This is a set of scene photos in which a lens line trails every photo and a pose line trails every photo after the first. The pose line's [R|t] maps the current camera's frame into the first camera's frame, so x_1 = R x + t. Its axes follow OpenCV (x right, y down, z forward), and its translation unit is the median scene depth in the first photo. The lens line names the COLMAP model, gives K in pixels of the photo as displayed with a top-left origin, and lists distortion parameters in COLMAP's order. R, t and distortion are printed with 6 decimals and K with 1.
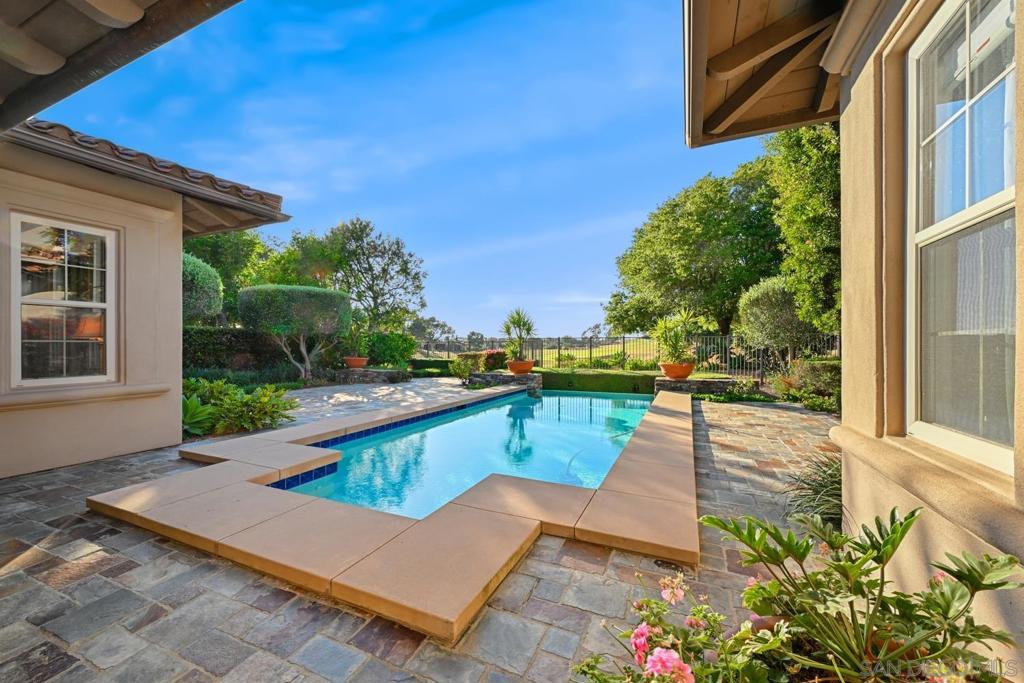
lens RADIAL K [[399.5, 0, 514.4], [0, 399.5, 344.7], [0, 0, 1]] dist [-0.001400, -0.000051]
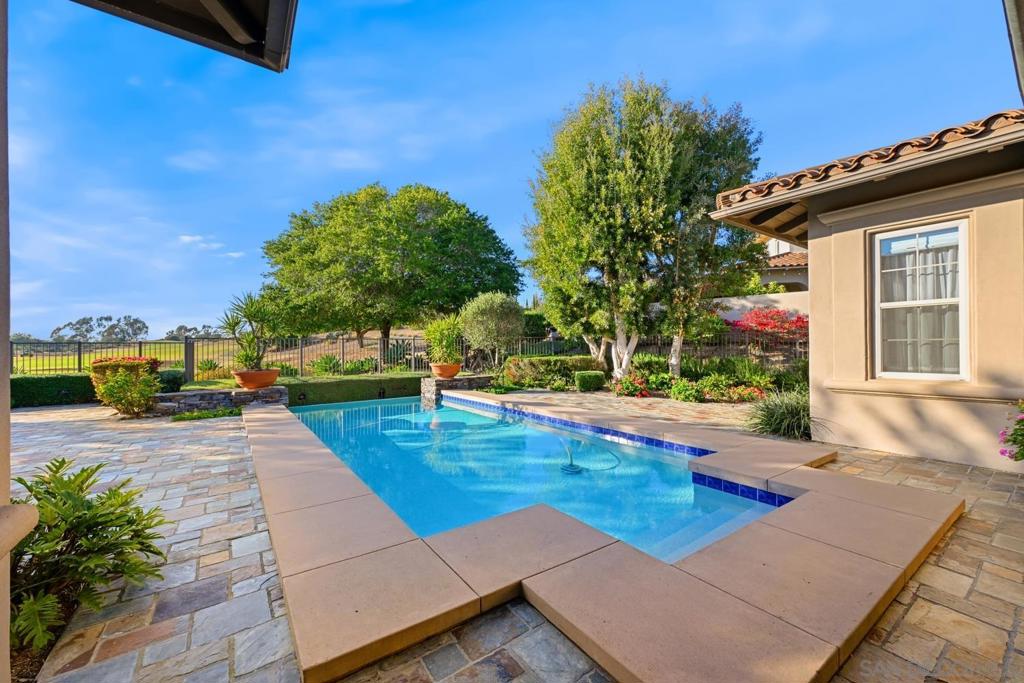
lens RADIAL K [[399.5, 0, 514.4], [0, 399.5, 344.7], [0, 0, 1]] dist [-0.001400, -0.000051]
pose [[0.517575, 0.000223, 0.855638, -0.720631], [0.004964, 0.999982, -0.003263, -0.000083], [-0.855623, 0.005936, 0.517565, 0.474884]]
